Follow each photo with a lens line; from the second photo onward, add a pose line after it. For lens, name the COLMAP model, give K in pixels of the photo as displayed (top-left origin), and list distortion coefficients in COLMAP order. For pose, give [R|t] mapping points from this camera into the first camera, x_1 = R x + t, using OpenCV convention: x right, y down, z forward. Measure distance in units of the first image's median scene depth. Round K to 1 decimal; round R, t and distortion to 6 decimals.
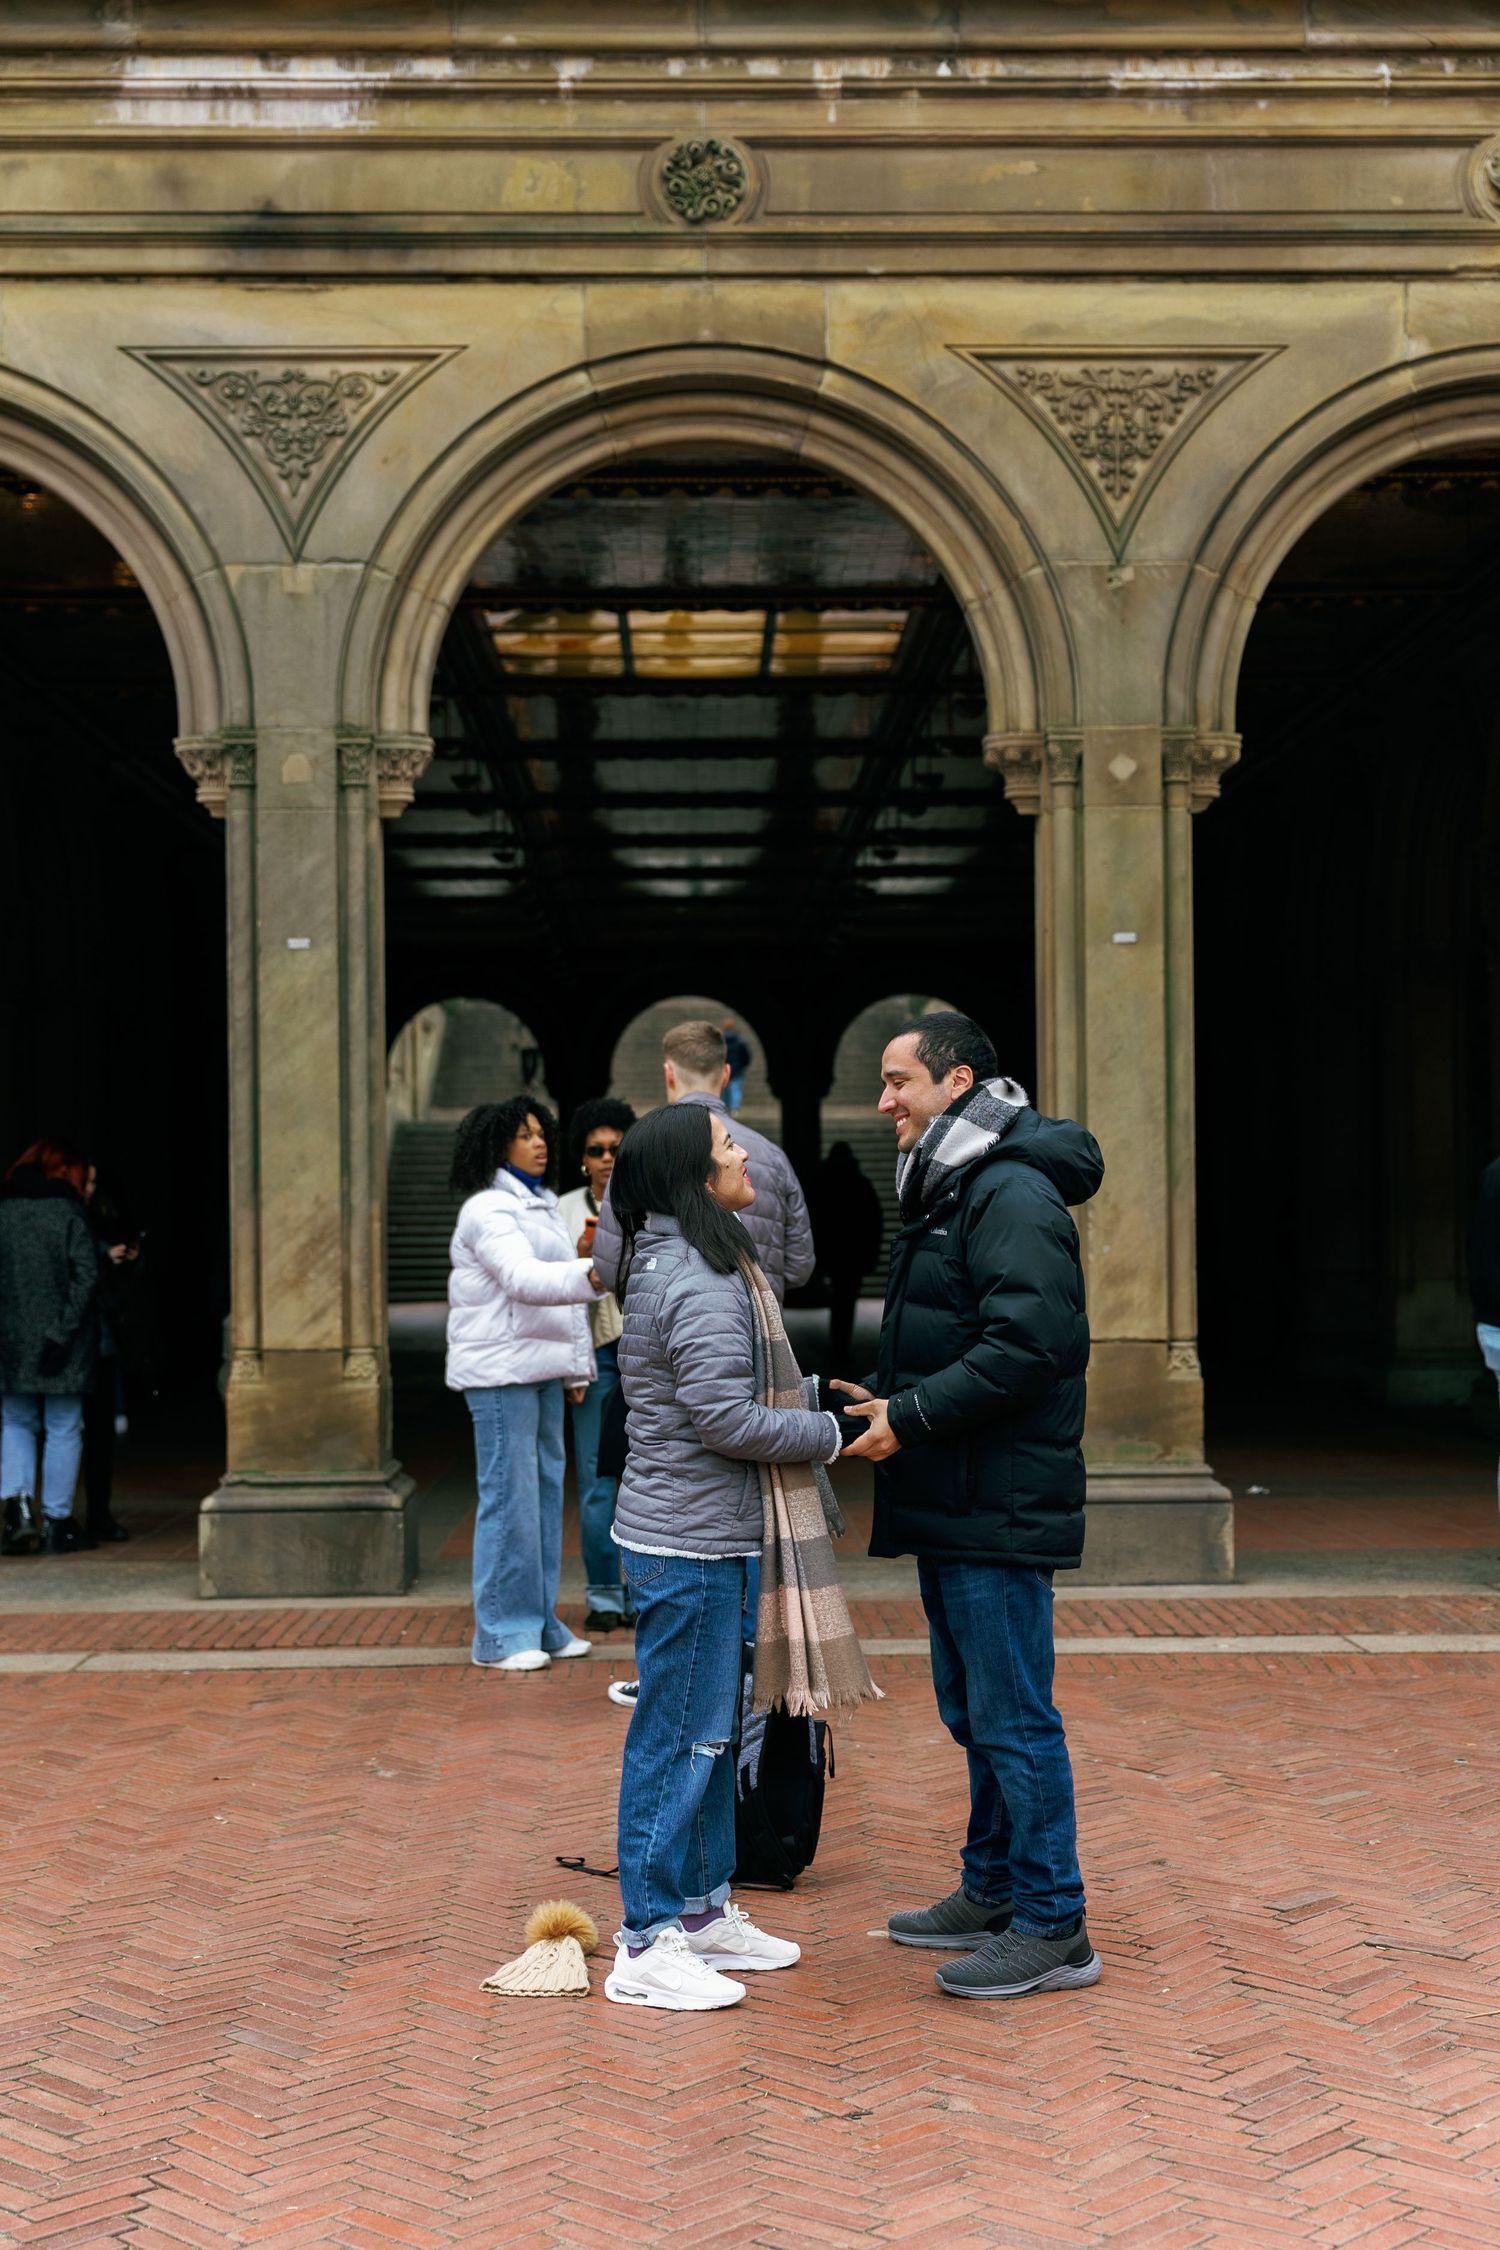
lens RADIAL K [[3079.5, 0, 750.0], [0, 3079.5, 1125.0], [0, 0, 1]] dist [0.015629, -0.034663]
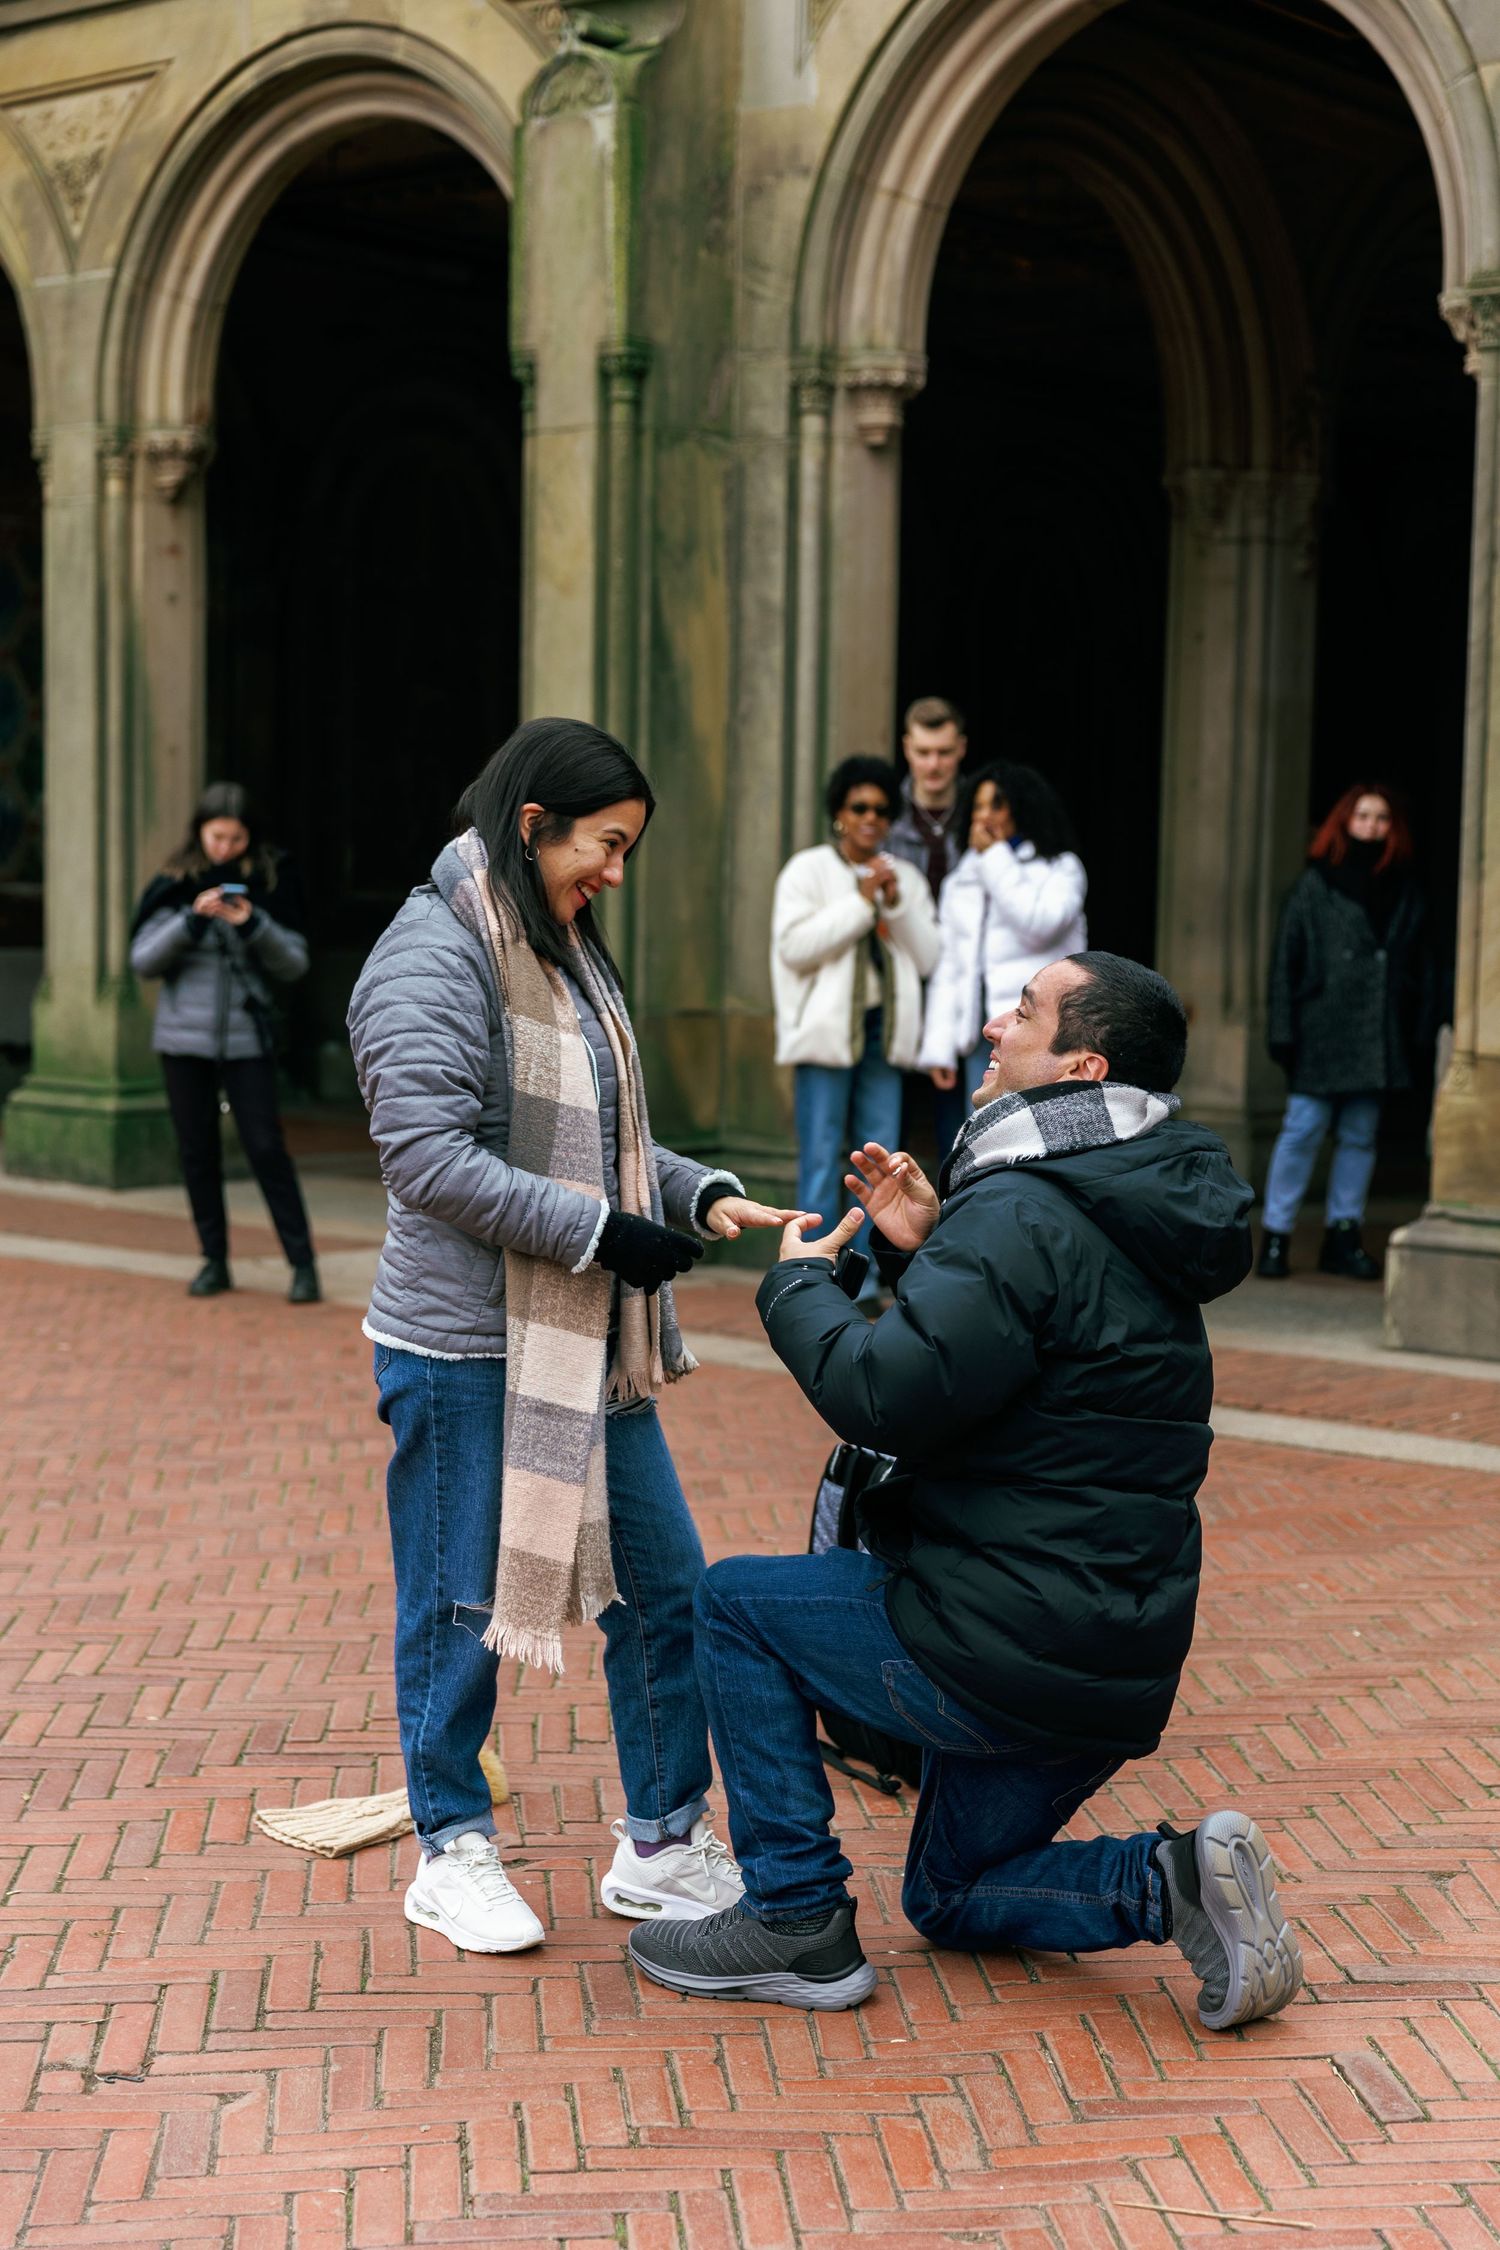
lens RADIAL K [[3324.3, 0, 821.4], [0, 3324.3, 1133.4], [0, 0, 1]] dist [-0.002825, 0.054278]
pose [[0.755405, 0.078736, -0.650510, 0.280178], [-0.015155, 0.994588, 0.102783, 0.006088], [0.655083, -0.067784, 0.752510, 0.226140]]
